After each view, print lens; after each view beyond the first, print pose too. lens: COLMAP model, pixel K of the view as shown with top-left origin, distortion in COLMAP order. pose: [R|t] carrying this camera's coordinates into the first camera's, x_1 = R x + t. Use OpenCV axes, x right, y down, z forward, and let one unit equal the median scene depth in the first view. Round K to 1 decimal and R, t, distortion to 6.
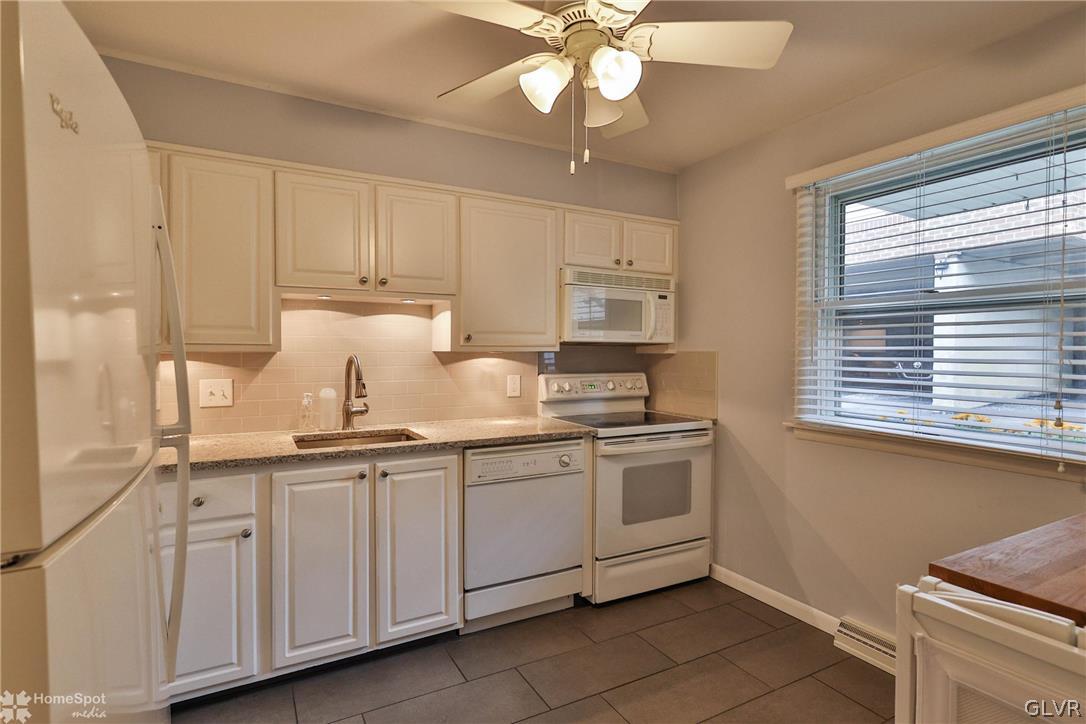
lens RADIAL K [[546.9, 0, 542.0], [0, 546.9, 360.0], [0, 0, 1]] dist [0.000356, -0.000125]
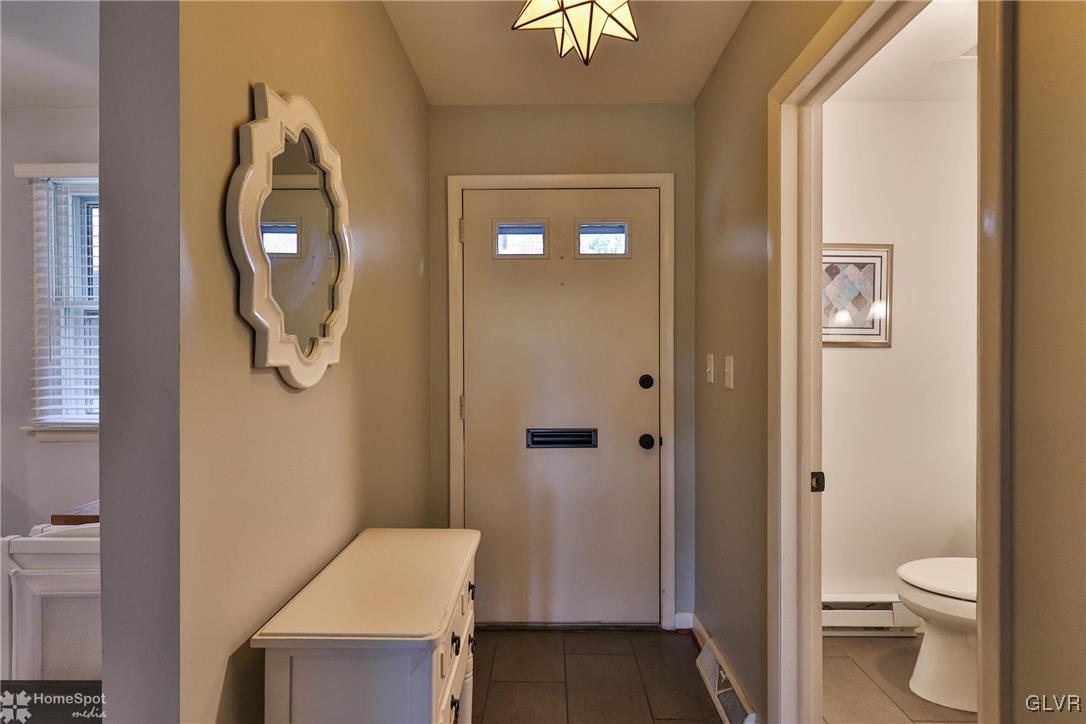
lens RADIAL K [[546.9, 0, 542.1], [0, 546.9, 363.5], [0, 0, 1]] dist [0.000356, -0.000125]
pose [[0.488359, -0.020507, 0.872402, 0.065378], [0.016406, 0.999763, 0.014316, 0.007840], [-0.872488, 0.007321, 0.488580, -0.236960]]
